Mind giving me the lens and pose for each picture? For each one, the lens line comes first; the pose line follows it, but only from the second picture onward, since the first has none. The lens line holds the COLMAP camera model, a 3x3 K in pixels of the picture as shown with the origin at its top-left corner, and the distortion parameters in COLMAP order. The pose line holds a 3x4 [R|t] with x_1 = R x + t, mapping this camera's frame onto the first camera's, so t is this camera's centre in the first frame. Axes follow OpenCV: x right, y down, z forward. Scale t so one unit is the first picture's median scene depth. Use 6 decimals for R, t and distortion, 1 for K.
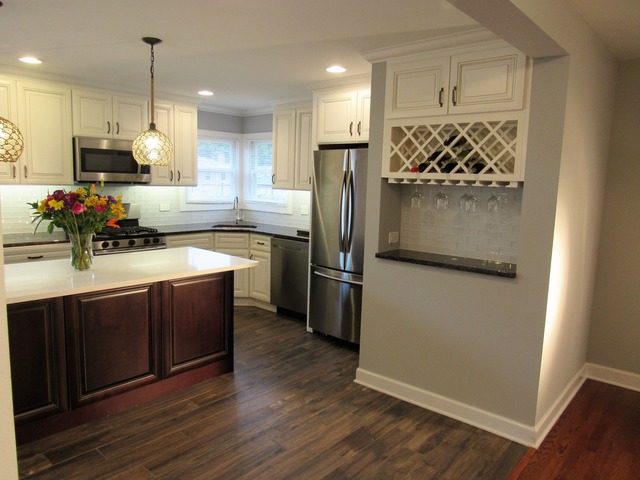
lens RADIAL K [[457.8, 0, 320.0], [0, 457.8, 240.0], [0, 0, 1]] dist [-0.022154, -0.002138]
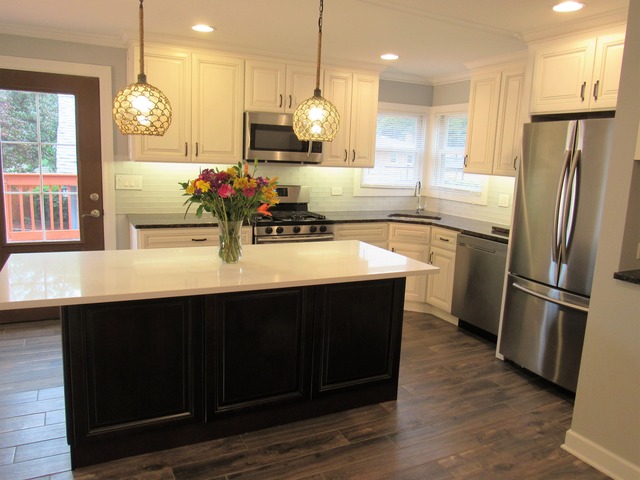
lens RADIAL K [[486.8, 0, 320.0], [0, 486.8, 240.0], [0, 0, 1]] dist [-0.027300, -0.000309]
pose [[0.925540, 0.071709, -0.371798, -0.016070], [-0.061394, 0.997331, 0.039524, -0.016547], [0.373640, -0.013755, 0.927472, 0.148012]]
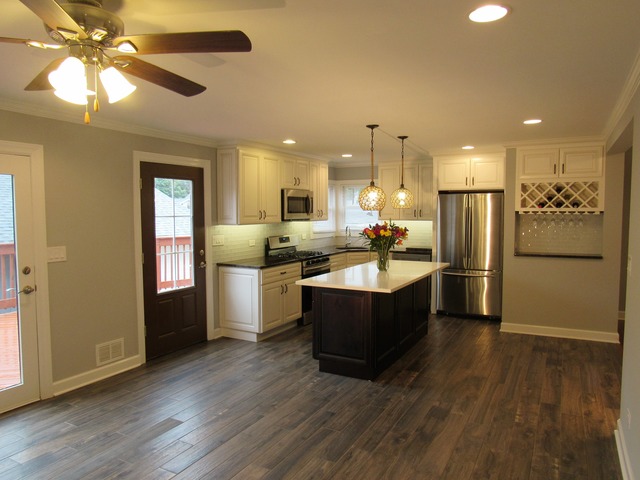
lens RADIAL K [[457.8, 0, 320.0], [0, 457.8, 240.0], [0, 0, 1]] dist [-0.022154, -0.002138]
pose [[0.974292, -0.050026, 0.219663, -0.813173], [0.063149, 0.996589, -0.053130, 0.018430], [-0.216255, 0.065635, 0.974128, -0.457563]]
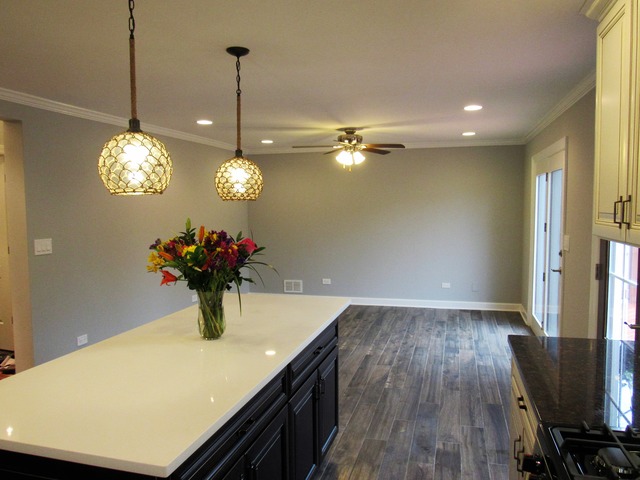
lens RADIAL K [[486.8, 0, 320.0], [0, 486.8, 240.0], [0, 0, 1]] dist [-0.027300, -0.000309]
pose [[-0.901700, 0.004137, -0.432343, -0.242798], [-0.077089, 0.982393, 0.170178, -0.175823], [0.425435, 0.186779, -0.885505, 1.270888]]
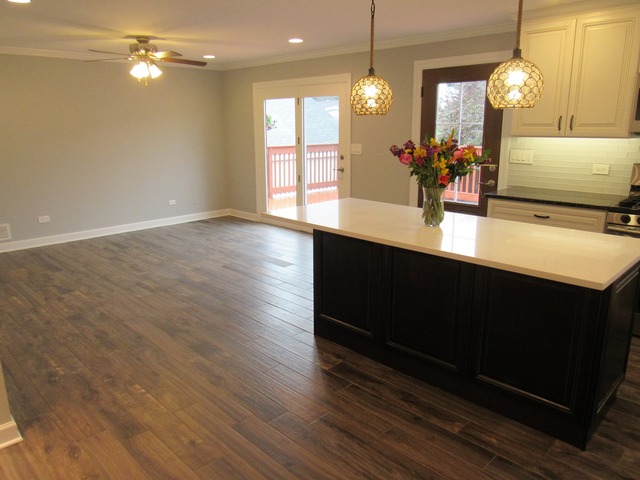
lens RADIAL K [[472.7, 0, 320.0], [0, 472.7, 240.0], [0, 0, 1]] dist [-0.028726, 0.002892]
pose [[-0.070528, 0.206564, -0.975888, 0.340453], [-0.122333, 0.969148, 0.213978, -0.063655], [0.989980, 0.134475, -0.043082, 0.587500]]
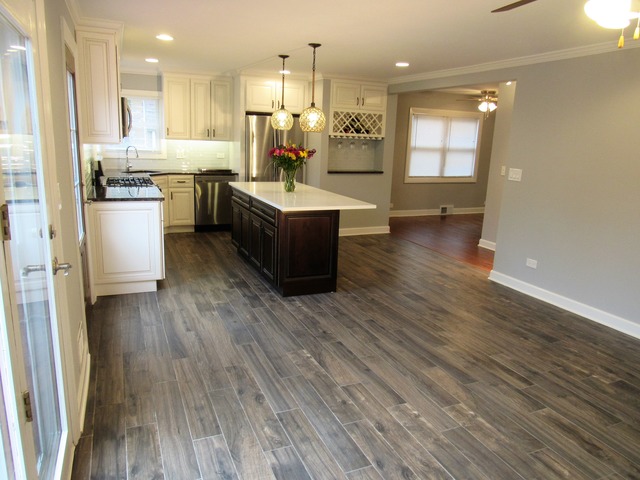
lens RADIAL K [[457.8, 0, 320.0], [0, 457.8, 240.0], [0, 0, 1]] dist [-0.022154, -0.002138]
pose [[0.426425, -0.215541, 0.878467, -1.487923], [0.091474, 0.976491, 0.195188, -0.063585], [-0.899886, -0.002876, 0.436116, 0.091875]]
